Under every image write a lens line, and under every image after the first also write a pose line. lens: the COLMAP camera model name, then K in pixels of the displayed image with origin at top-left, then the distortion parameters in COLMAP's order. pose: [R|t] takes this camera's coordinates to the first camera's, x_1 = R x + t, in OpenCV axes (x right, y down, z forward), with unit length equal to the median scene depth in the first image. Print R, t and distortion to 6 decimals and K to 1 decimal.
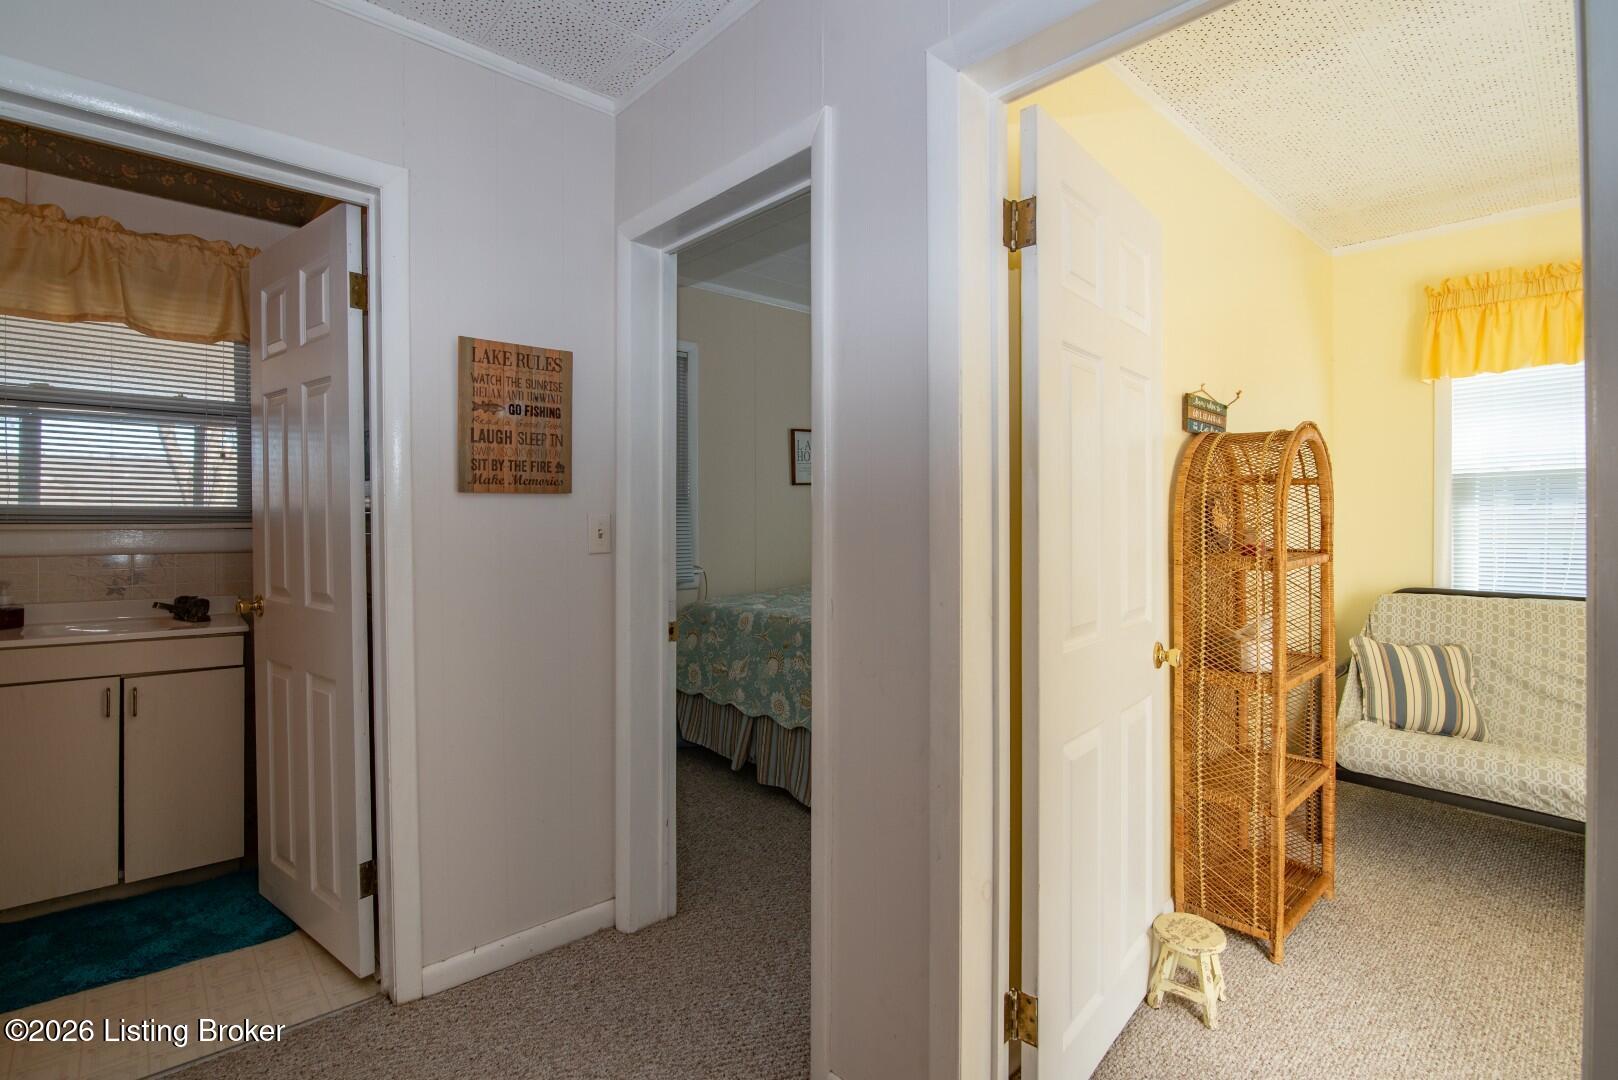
lens RADIAL K [[749.5, 0, 807.4], [0, 749.5, 517.9], [0, 0, 1]] dist [-0.019528, 0.000511]
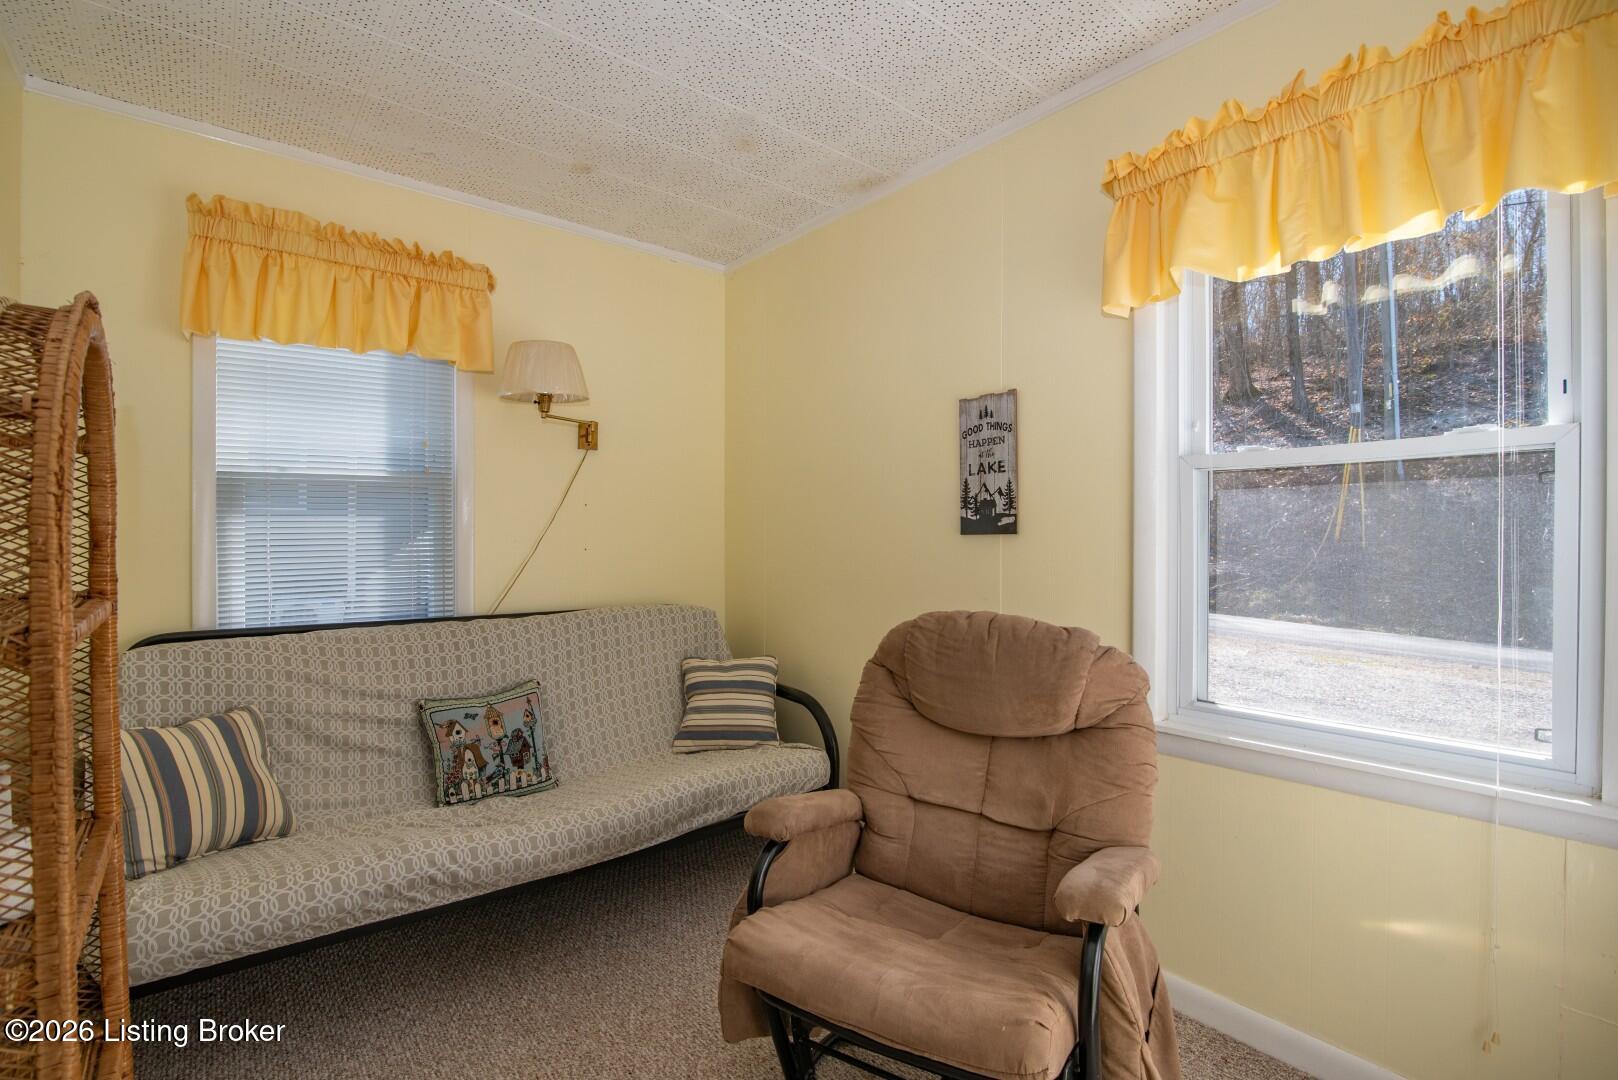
lens RADIAL K [[742.6, 0, 803.0], [0, 742.6, 544.3], [0, 0, 1]] dist [-0.015566, -0.000071]
pose [[0.062169, -0.009048, 0.998025, 0.210805], [-0.000354, 0.999959, 0.009087, 0.006940], [-0.998066, -0.000918, 0.062164, 0.430051]]
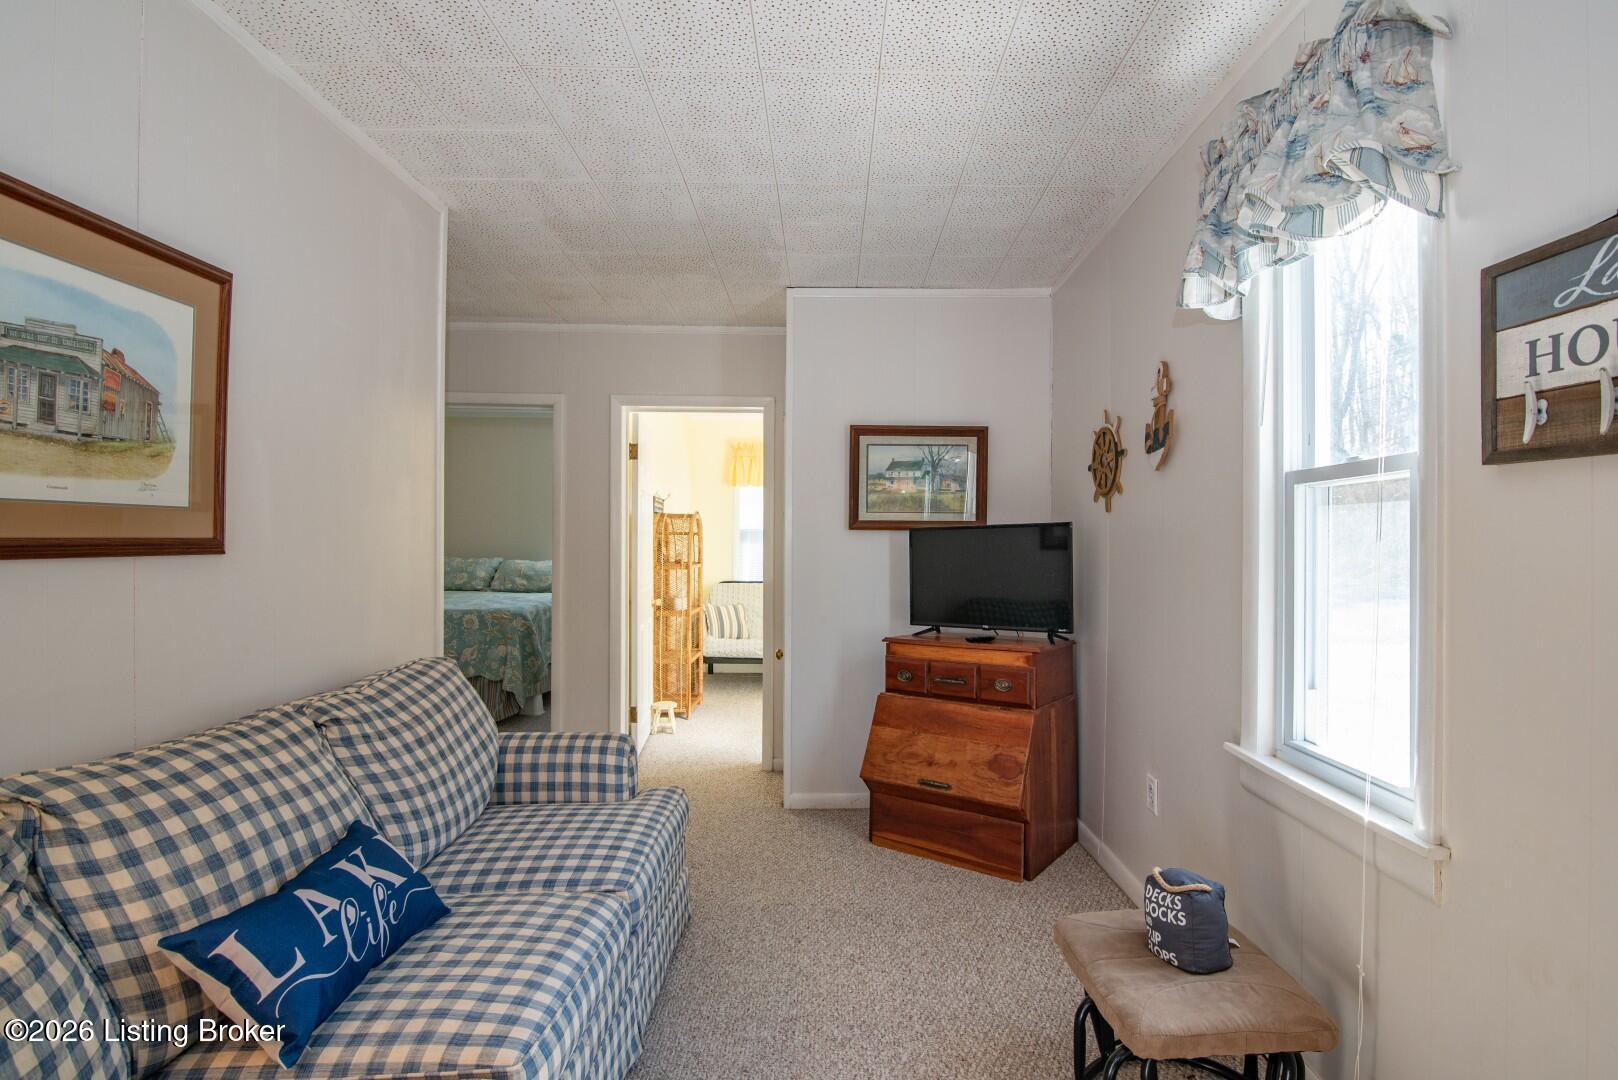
lens RADIAL K [[774.4, 0, 836.6], [0, 774.4, 552.8], [0, 0, 1]] dist [-0.022975, 0.000719]
pose [[0.662709, 0.000805, 0.748877, -0.768369], [-0.005739, 0.999976, 0.004003, 0.000066], [-0.748855, -0.006951, 0.662697, -0.864226]]
